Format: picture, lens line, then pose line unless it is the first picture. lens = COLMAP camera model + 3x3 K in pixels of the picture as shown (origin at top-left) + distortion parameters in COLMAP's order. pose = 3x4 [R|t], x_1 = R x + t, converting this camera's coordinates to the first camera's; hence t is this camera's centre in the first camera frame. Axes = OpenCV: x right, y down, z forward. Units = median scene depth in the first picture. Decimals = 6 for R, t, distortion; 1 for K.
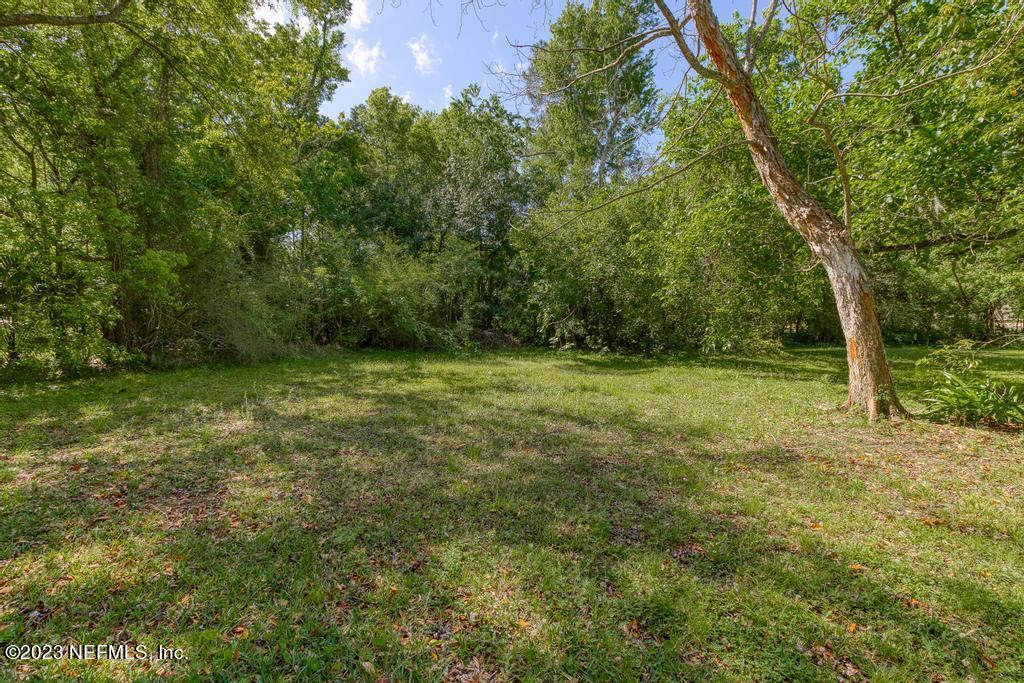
lens RADIAL K [[479.4, 0, 513.9], [0, 479.4, 334.8], [0, 0, 1]] dist [0.009938, -0.000392]
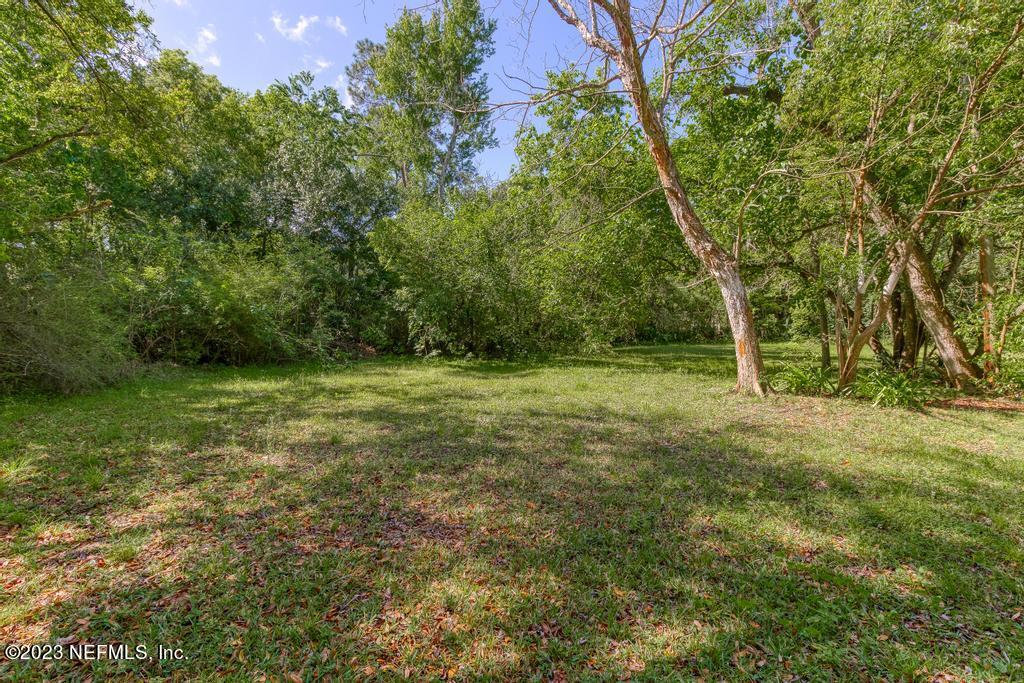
lens RADIAL K [[479.4, 0, 513.9], [0, 479.4, 334.8], [0, 0, 1]] dist [0.009938, -0.000392]
pose [[0.904710, -0.021210, 0.425499, -0.166859], [0.025725, 0.999657, -0.004866, -0.006067], [-0.425250, 0.015349, 0.904946, 0.009701]]
